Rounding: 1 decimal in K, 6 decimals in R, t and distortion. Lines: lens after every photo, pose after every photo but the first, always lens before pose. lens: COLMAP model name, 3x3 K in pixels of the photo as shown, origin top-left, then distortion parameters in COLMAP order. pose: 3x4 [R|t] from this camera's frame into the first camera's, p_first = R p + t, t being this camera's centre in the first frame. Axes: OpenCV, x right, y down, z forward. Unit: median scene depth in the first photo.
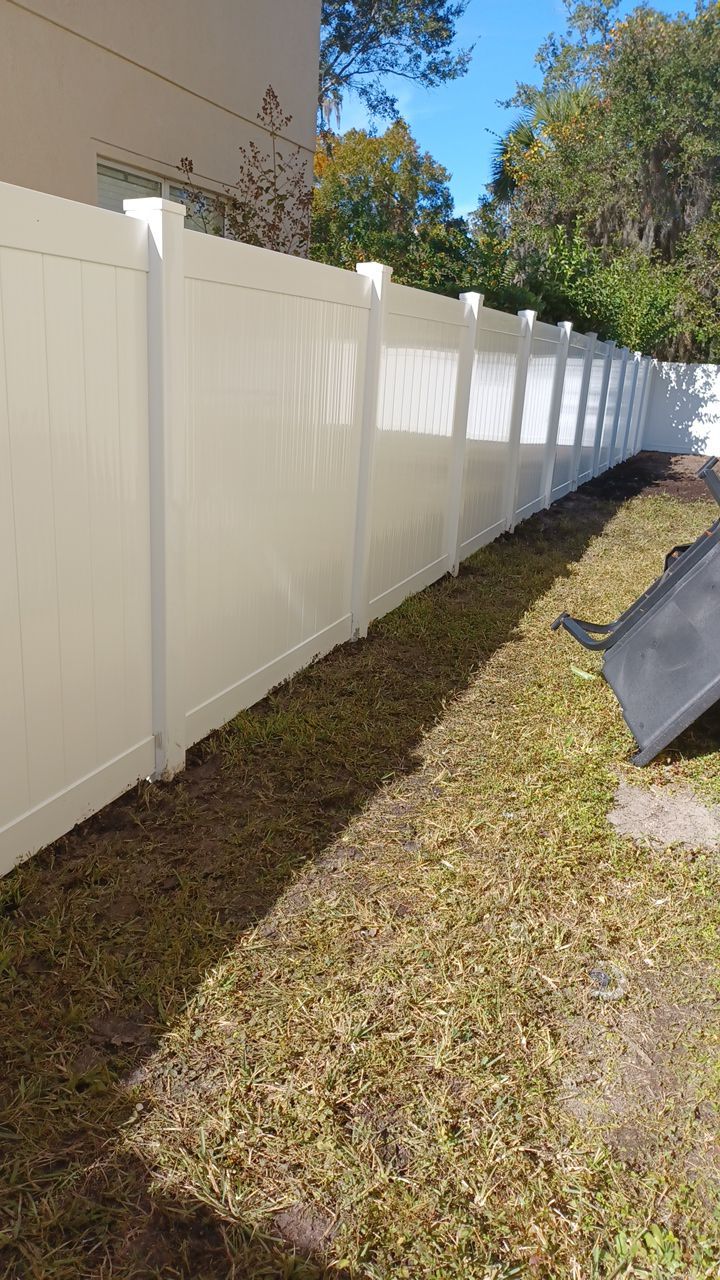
lens RADIAL K [[944.5, 0, 356.6], [0, 944.5, 642.0], [0, 0, 1]] dist [0.033805, -0.017918]
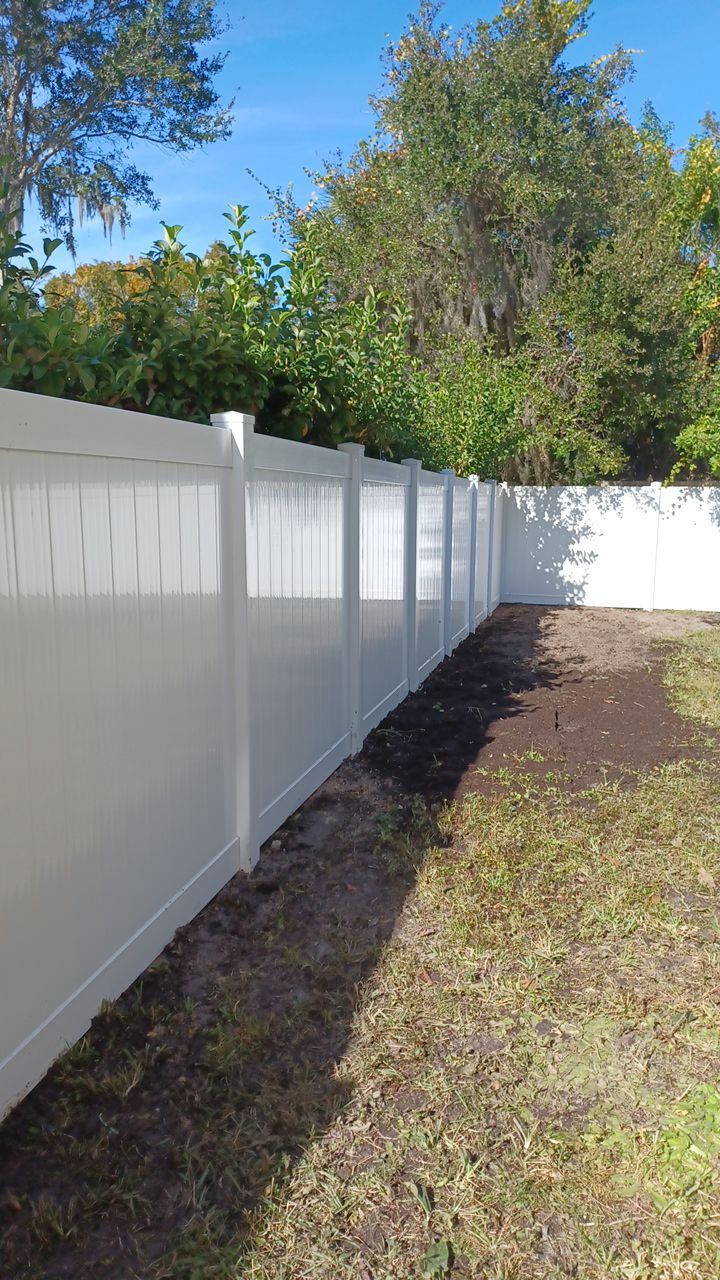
lens RADIAL K [[944.5, 0, 362.7], [0, 944.5, 643.5], [0, 0, 1]] dist [0.033805, -0.017918]
pose [[0.990006, -0.066540, 0.124339, 0.110129], [0.082683, 0.988120, -0.129545, -0.092401], [-0.114242, 0.138531, 0.983747, 0.320543]]
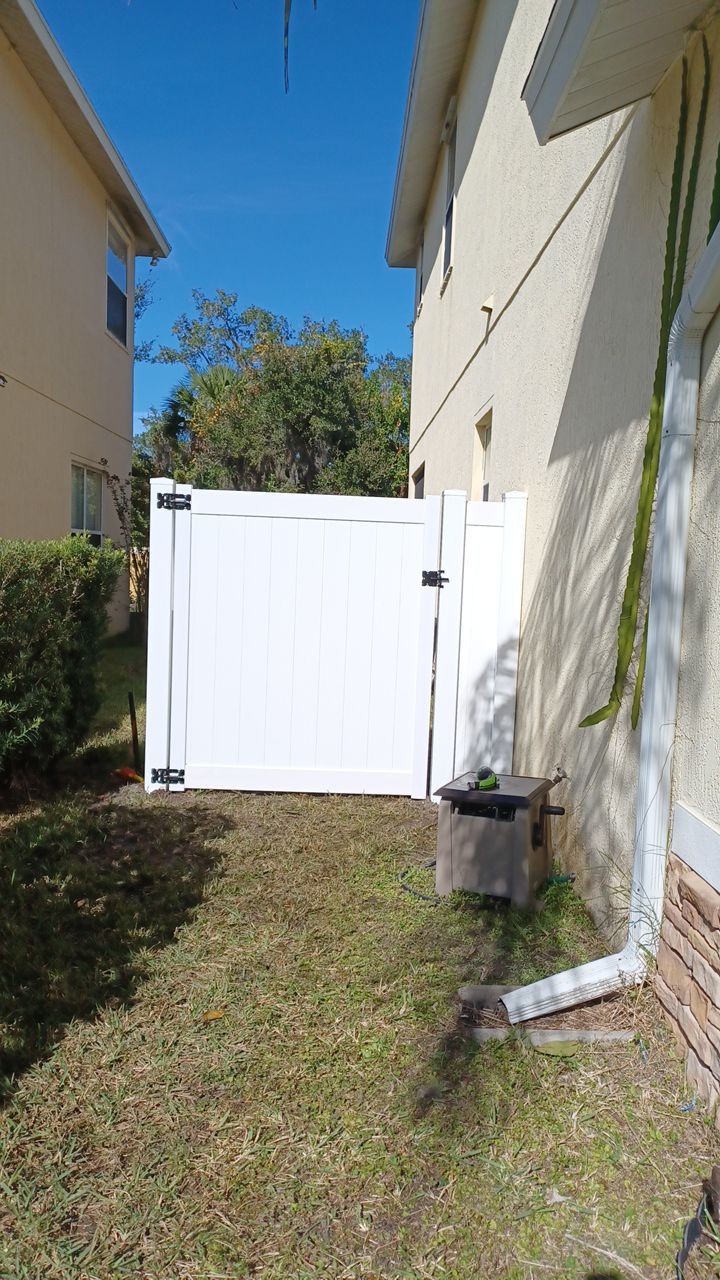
lens RADIAL K [[944.5, 0, 361.7], [0, 944.5, 639.3], [0, 0, 1]] dist [0.033805, -0.017918]
pose [[0.921244, -0.046277, 0.386223, -0.170792], [0.121171, 0.977636, -0.171887, 0.087756], [-0.369631, 0.205149, 0.906249, -0.313845]]
